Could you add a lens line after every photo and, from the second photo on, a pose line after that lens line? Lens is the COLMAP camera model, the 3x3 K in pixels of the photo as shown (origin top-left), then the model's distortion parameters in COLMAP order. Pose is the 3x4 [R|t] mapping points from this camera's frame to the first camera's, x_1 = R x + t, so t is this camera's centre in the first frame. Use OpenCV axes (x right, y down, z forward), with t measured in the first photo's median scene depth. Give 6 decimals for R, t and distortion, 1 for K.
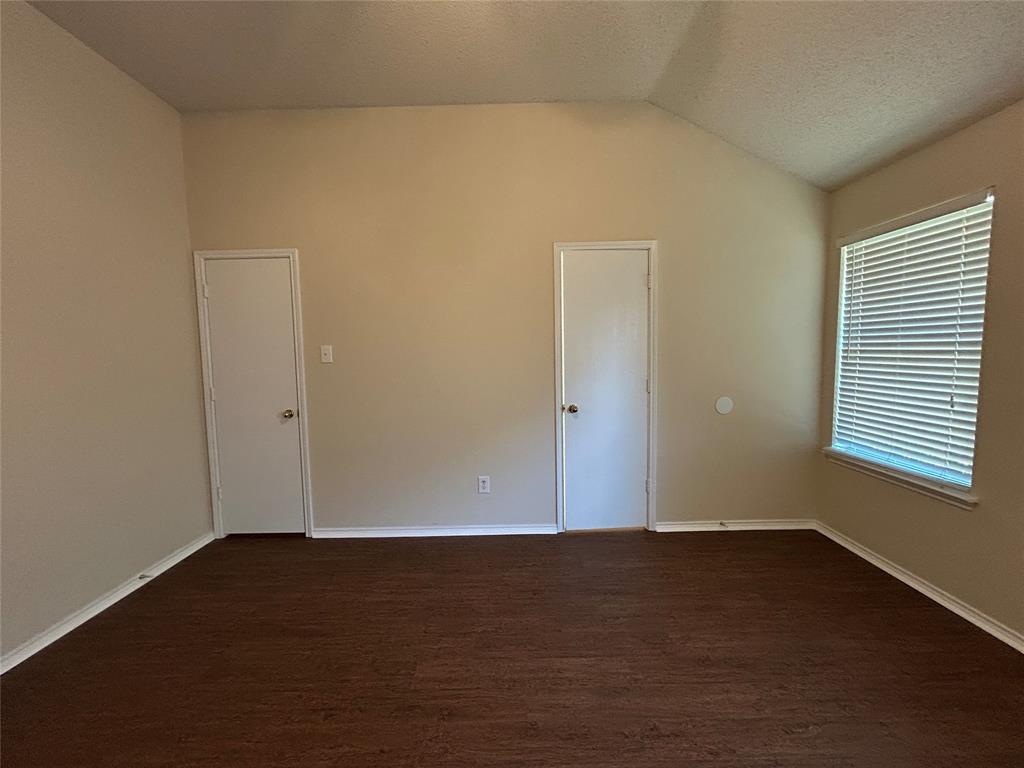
lens RADIAL K [[416.9, 0, 512.0], [0, 416.9, 384.0], [0, 0, 1]] dist [-0.001020, 0.000541]
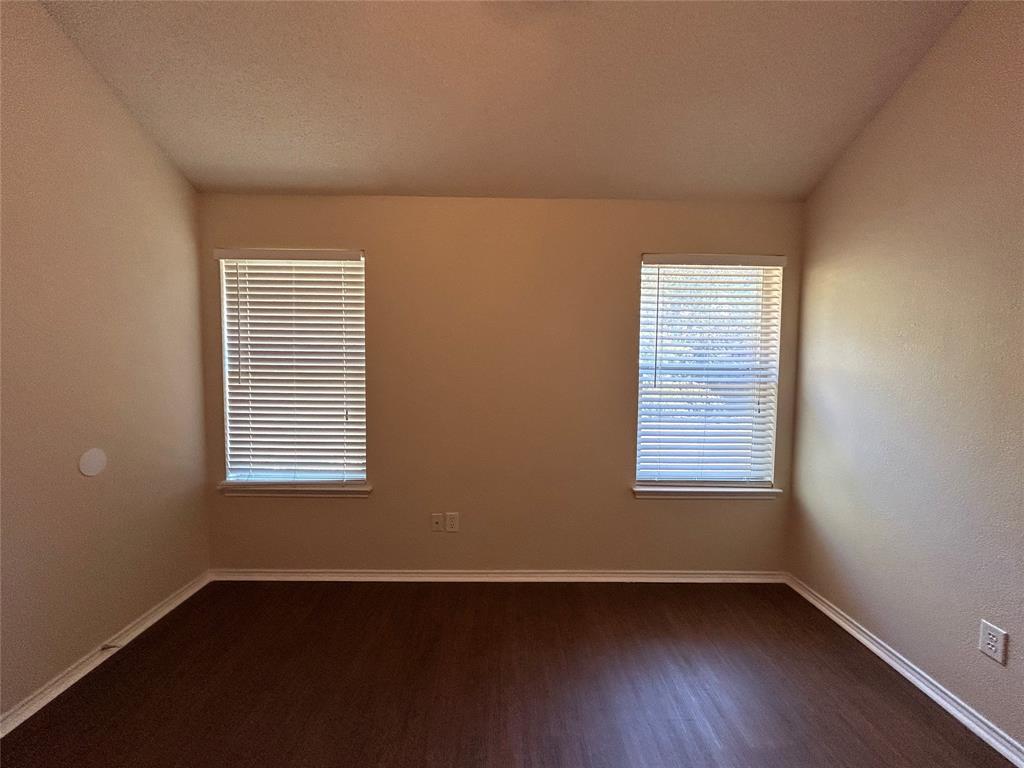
lens RADIAL K [[410.3, 0, 514.8], [0, 410.3, 382.0], [0, 0, 1]] dist [-0.001613, 0.000272]
pose [[-0.006703, -0.036370, 0.999316, -0.116371], [0.073457, 0.996621, 0.036765, -0.048074], [-0.997276, 0.073653, -0.004009, 0.388770]]
